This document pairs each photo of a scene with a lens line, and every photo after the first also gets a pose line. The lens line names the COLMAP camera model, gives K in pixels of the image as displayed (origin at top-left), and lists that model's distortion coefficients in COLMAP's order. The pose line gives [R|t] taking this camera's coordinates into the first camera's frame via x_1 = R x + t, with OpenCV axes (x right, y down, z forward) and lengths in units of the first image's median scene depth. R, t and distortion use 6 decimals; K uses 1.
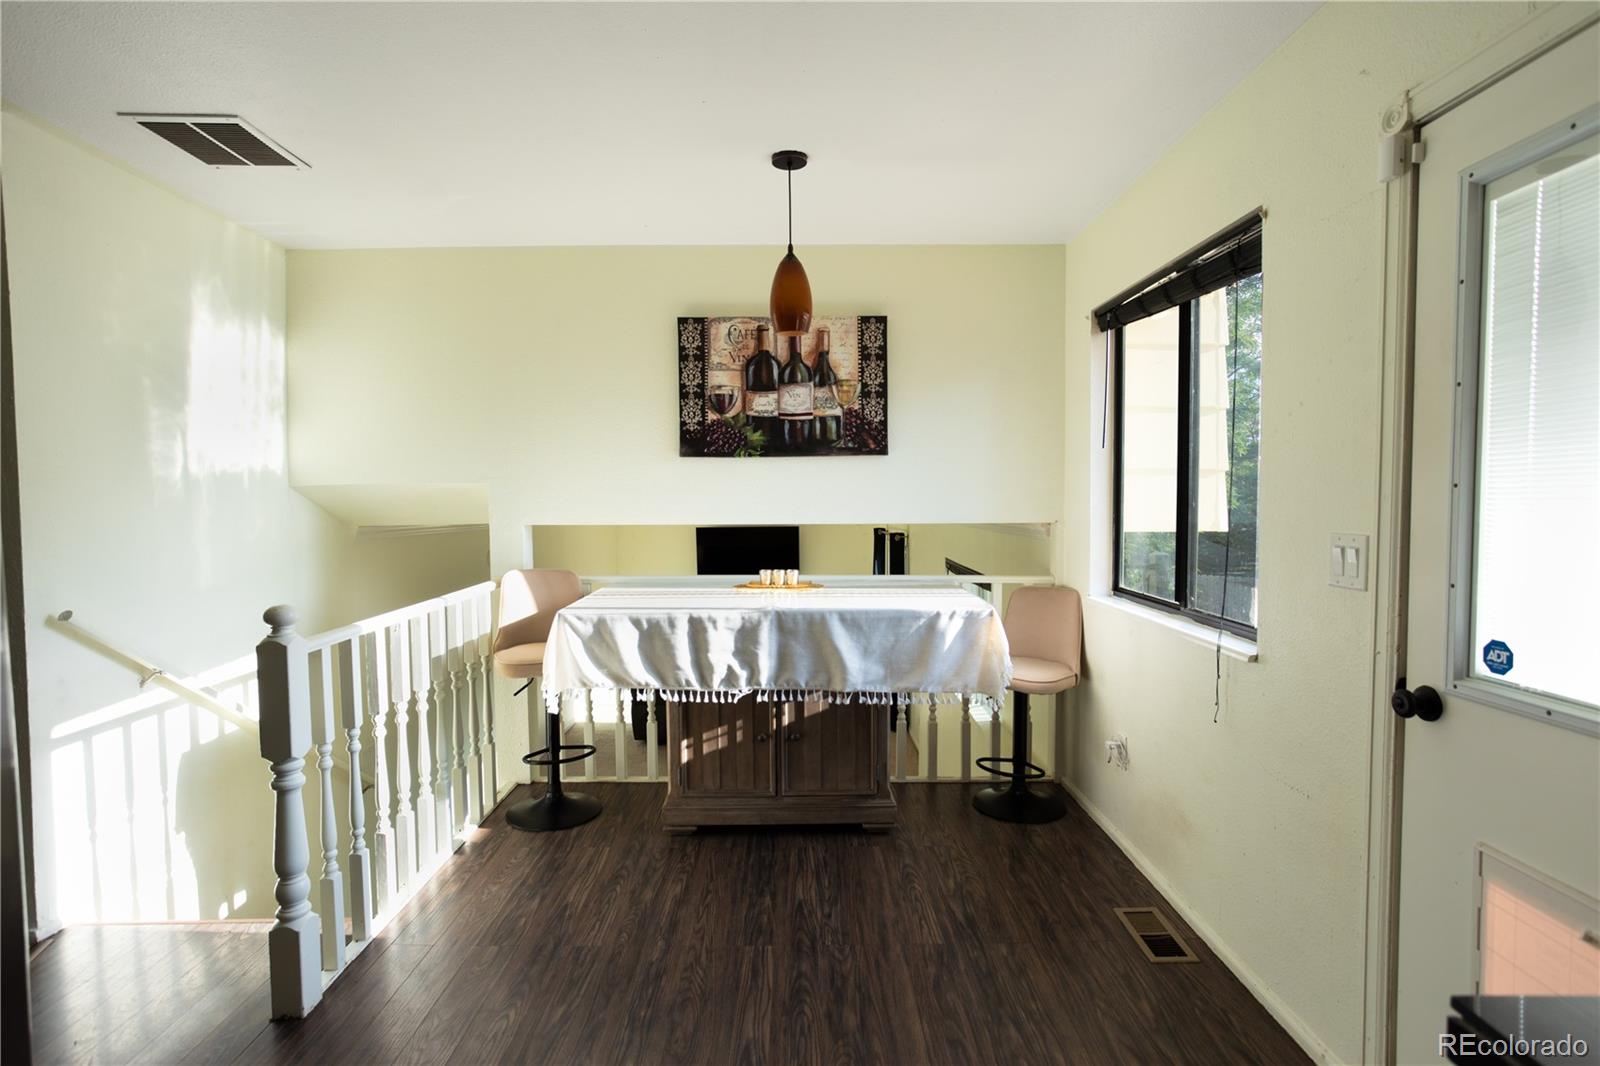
lens RADIAL K [[770.9, 0, 812.6], [0, 770.9, 527.1], [0, 0, 1]] dist [-0.029785, 0.000306]
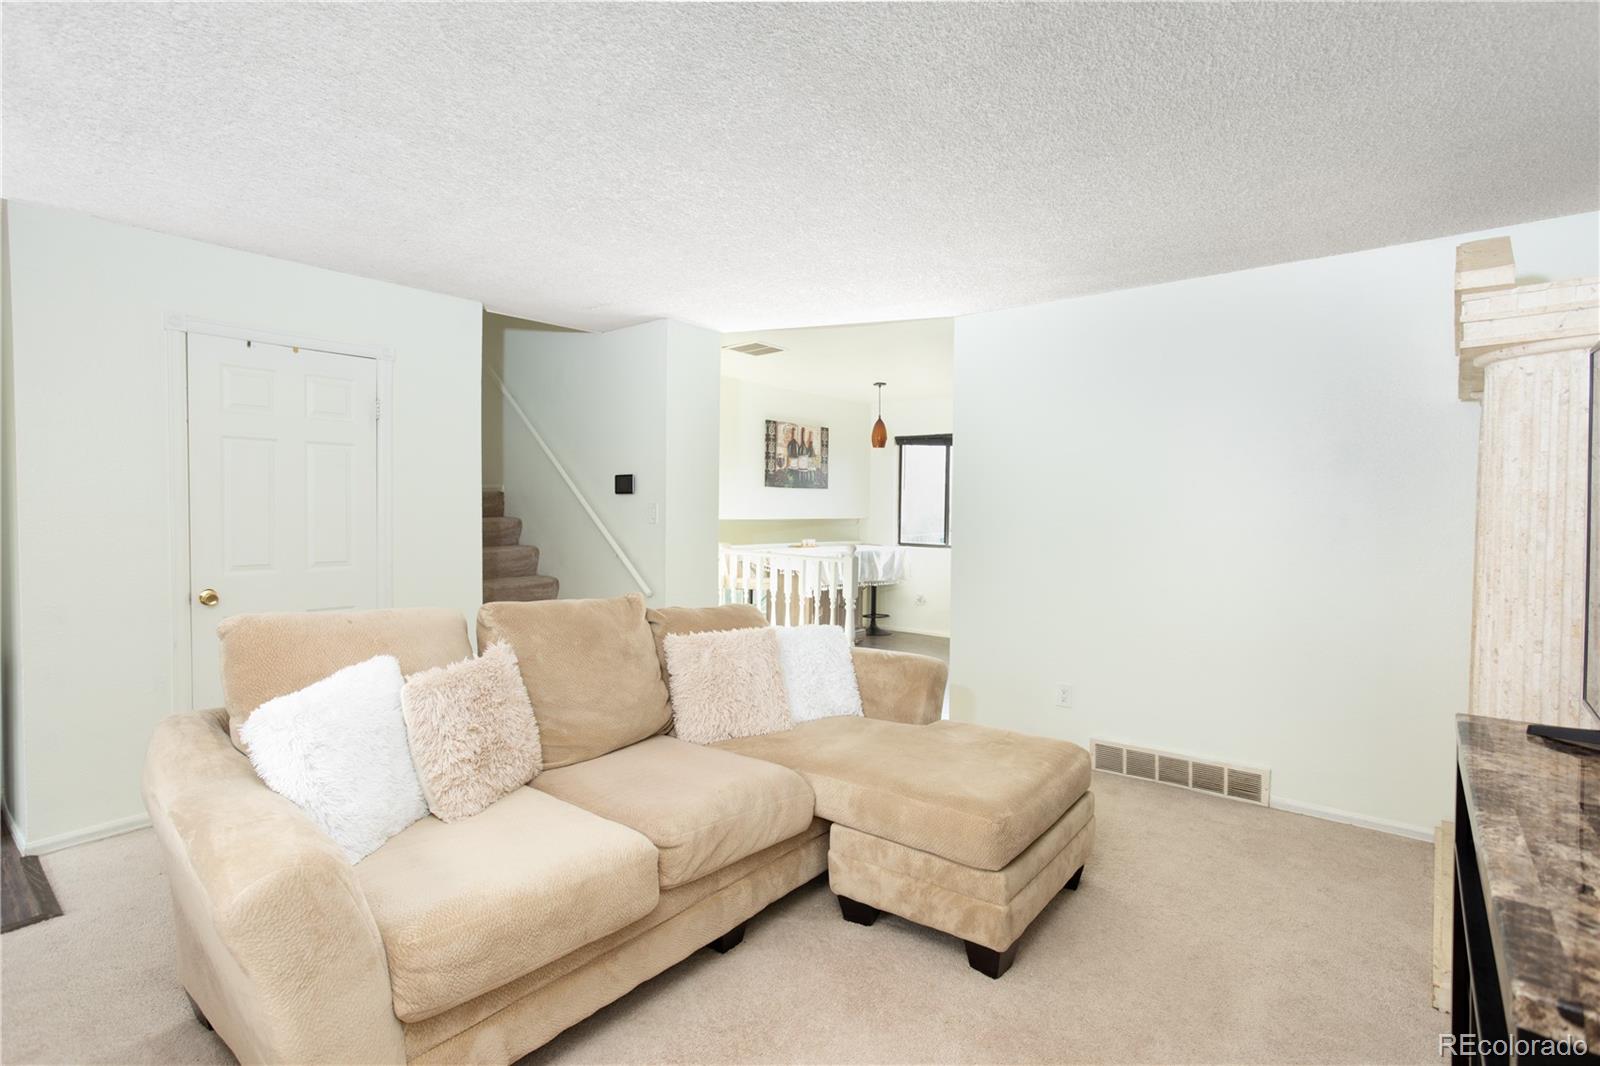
lens RADIAL K [[770.9, 0, 812.6], [0, 770.9, 527.1], [0, 0, 1]] dist [-0.029785, 0.000306]
pose [[0.621939, -0.012785, 0.782961, -1.727947], [0.019628, 0.999807, 0.000735, 0.018061], [-0.782820, 0.014911, 0.622070, -0.385140]]
